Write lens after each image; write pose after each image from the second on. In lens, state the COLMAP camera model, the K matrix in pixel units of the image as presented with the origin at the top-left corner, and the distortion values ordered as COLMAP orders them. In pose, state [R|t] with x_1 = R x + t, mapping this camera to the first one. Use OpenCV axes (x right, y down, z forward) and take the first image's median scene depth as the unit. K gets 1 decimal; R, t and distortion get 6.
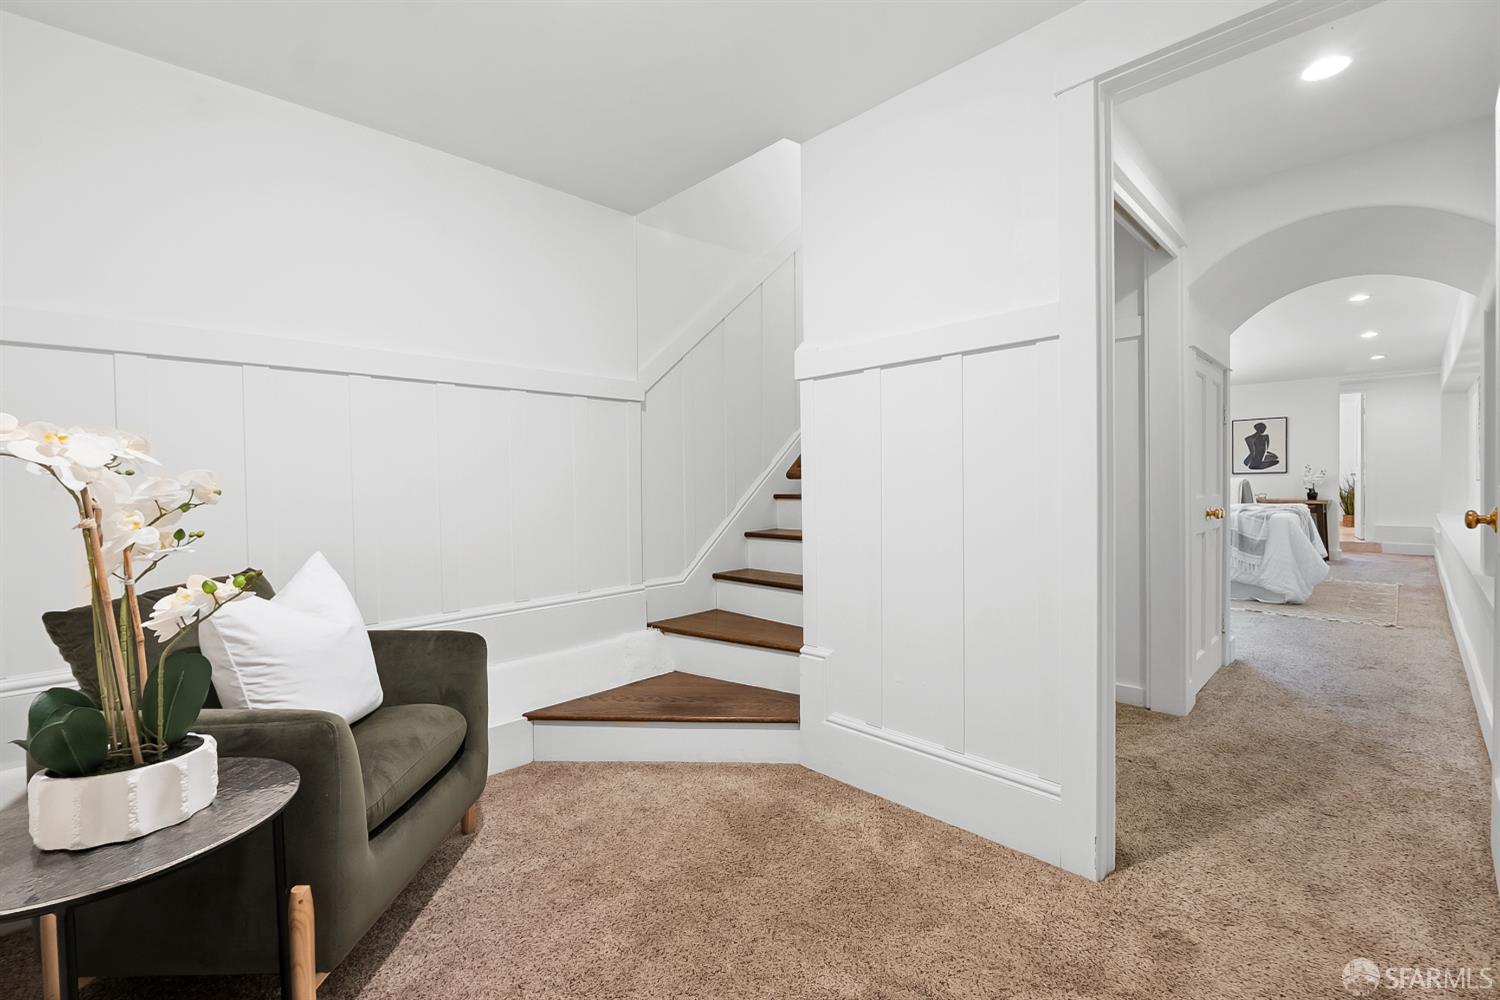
lens RADIAL K [[652.7, 0, 748.8], [0, 652.7, 490.9], [0, 0, 1]] dist [-0.002565, 0.000002]
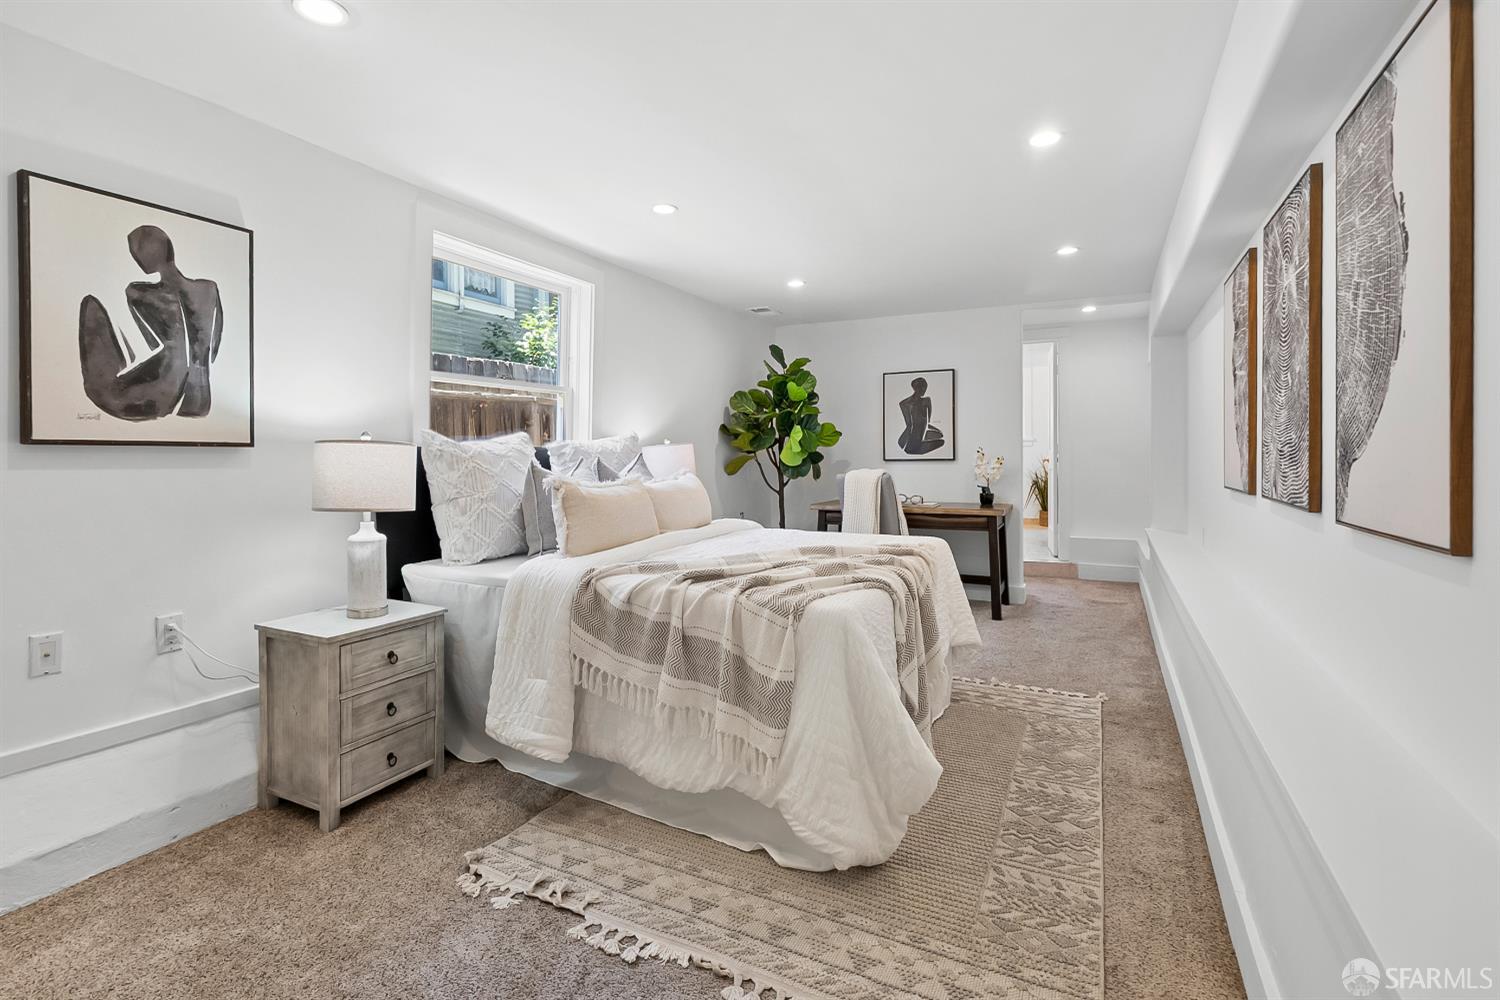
lens RADIAL K [[694.8, 0, 753.3], [0, 694.8, 460.8], [0, 0, 1]] dist [-0.003727, -0.000162]
pose [[0.945815, 0.005889, 0.324651, 0.431306], [-0.004217, 0.999974, -0.005854, -0.022469], [-0.324677, 0.004168, 0.945816, 0.439479]]
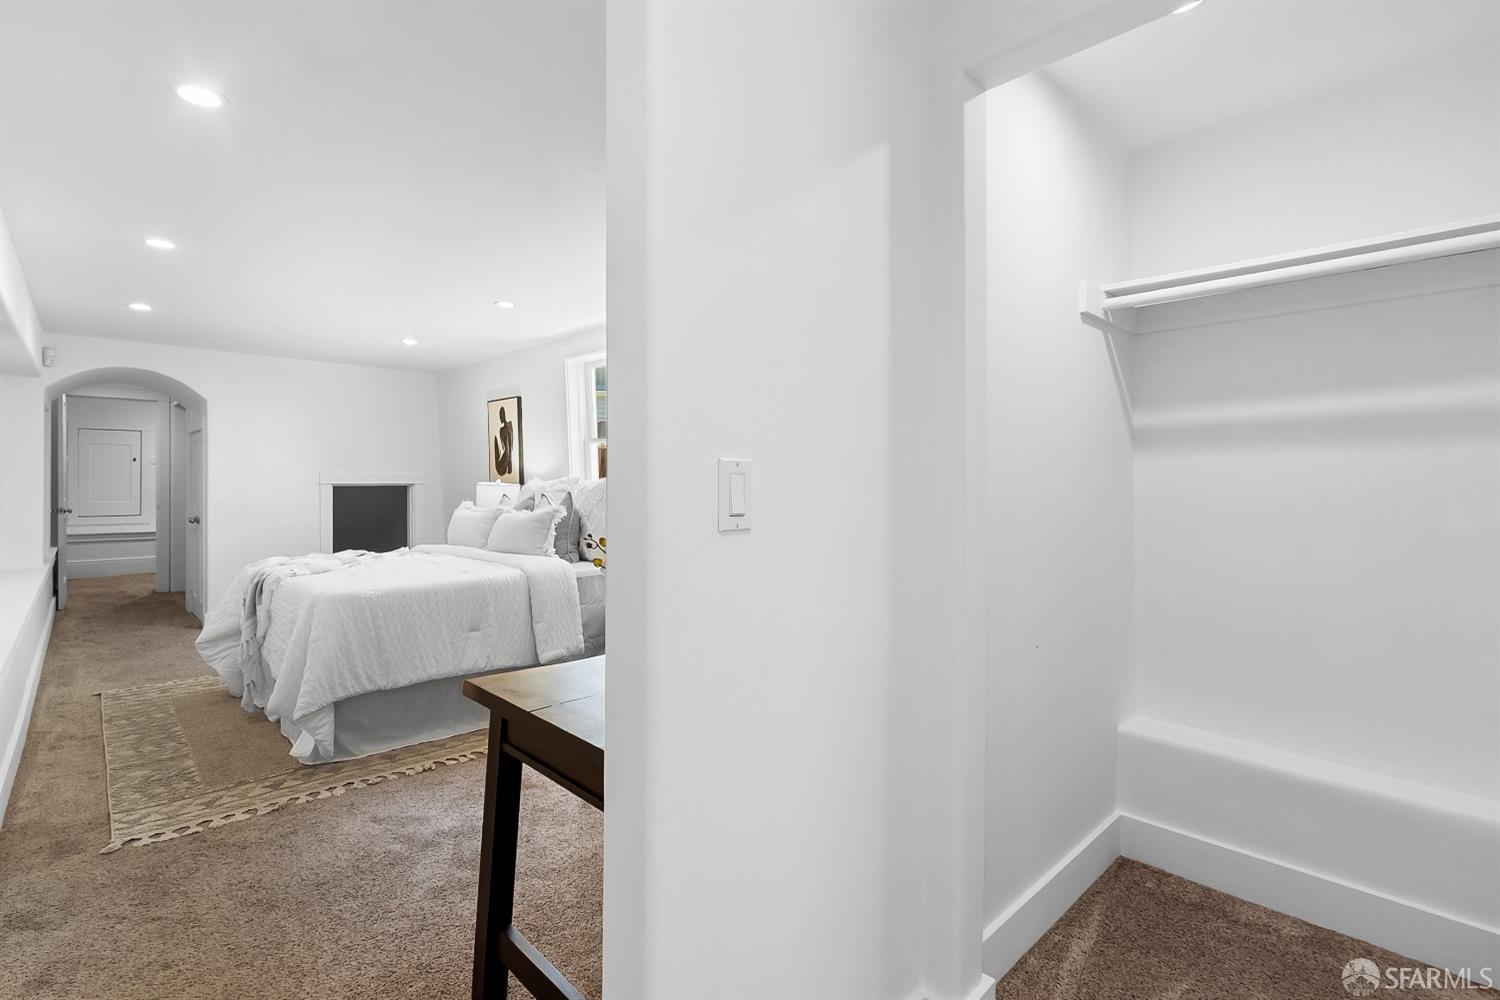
lens RADIAL K [[694.8, 0, 751.1], [0, 694.8, 493.6], [0, 0, 1]] dist [-0.003727, -0.000162]
pose [[-0.018754, 0.014773, -0.999715, 0.934358], [-0.013285, 0.999799, 0.015024, -0.039653], [0.999736, 0.013563, -0.018554, 0.927742]]
